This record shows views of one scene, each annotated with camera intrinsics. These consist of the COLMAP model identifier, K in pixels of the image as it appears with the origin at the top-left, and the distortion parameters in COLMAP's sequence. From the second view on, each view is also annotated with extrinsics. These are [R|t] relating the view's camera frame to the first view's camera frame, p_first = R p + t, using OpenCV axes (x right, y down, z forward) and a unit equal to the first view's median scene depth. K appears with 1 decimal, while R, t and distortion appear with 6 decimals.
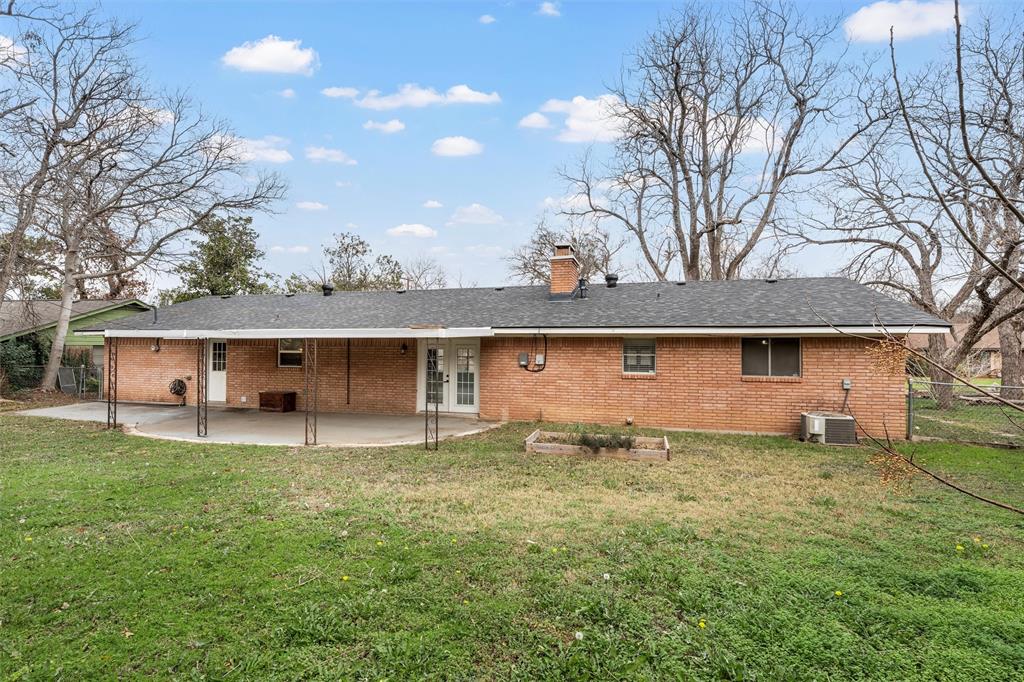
lens RADIAL K [[541.4, 0, 511.8], [0, 541.4, 337.5], [0, 0, 1]] dist [0.001064, -0.000788]
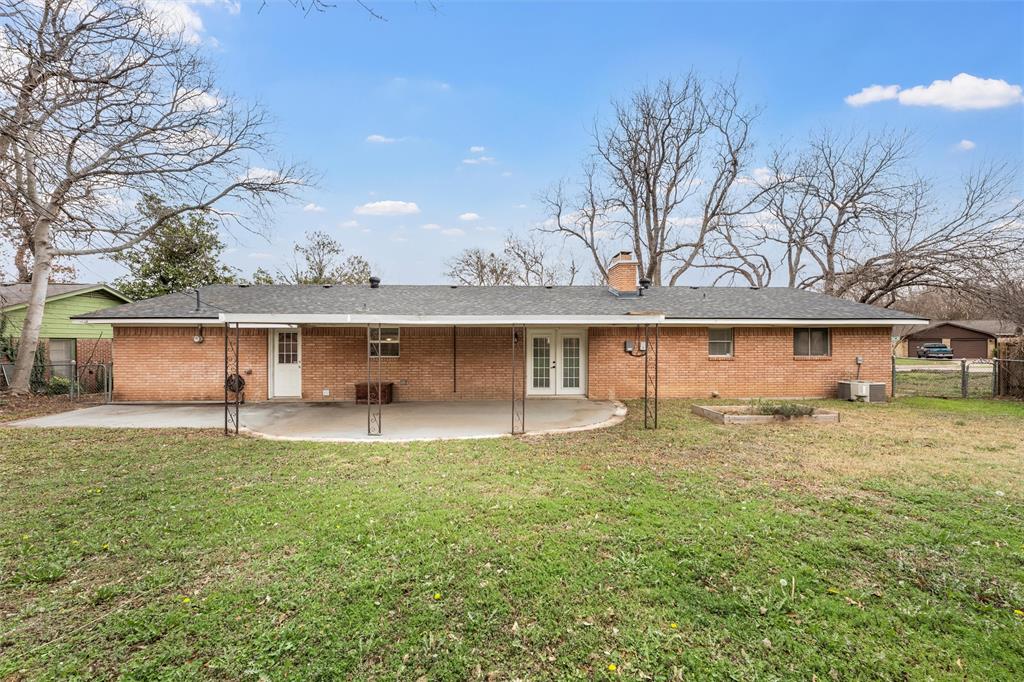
lens RADIAL K [[413.5, 0, 512.1], [0, 413.5, 343.7], [0, 0, 1]] dist [-0.000603, -0.000098]
pose [[0.937930, -0.007485, 0.346745, -0.475714], [0.000420, 0.999791, 0.020446, 0.015423], [-0.346825, -0.019031, 0.937737, 0.231065]]
